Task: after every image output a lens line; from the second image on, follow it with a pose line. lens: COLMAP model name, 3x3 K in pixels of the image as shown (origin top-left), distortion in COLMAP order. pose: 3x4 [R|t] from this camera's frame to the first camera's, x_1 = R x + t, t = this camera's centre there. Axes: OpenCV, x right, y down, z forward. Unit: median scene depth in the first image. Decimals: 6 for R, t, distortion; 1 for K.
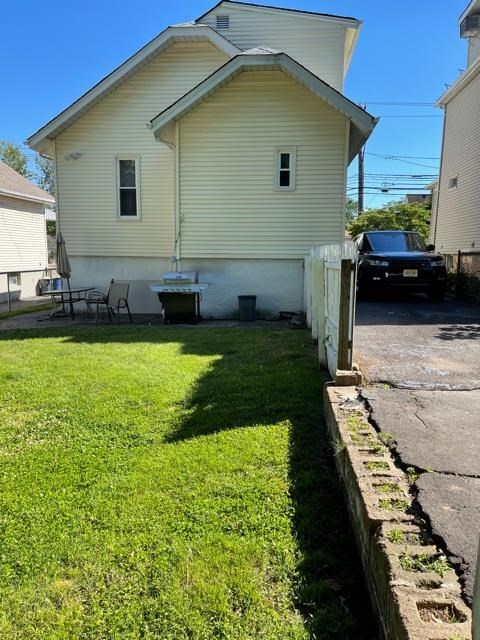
lens RADIAL K [[482.0, 0, 236.4], [0, 482.0, 321.6], [0, 0, 1]] dist [0.046845, -0.050853]
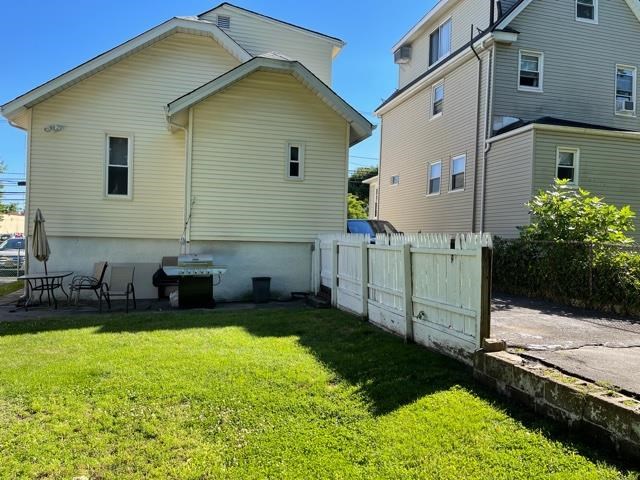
lens RADIAL K [[482.0, 0, 318.1], [0, 482.0, 240.7], [0, 0, 1]] dist [0.046845, -0.050853]
pose [[0.933110, 0.013079, 0.359354, -0.231511], [0.032415, 0.992210, -0.120284, -0.004268], [-0.358128, 0.123887, 0.925417, -0.001224]]
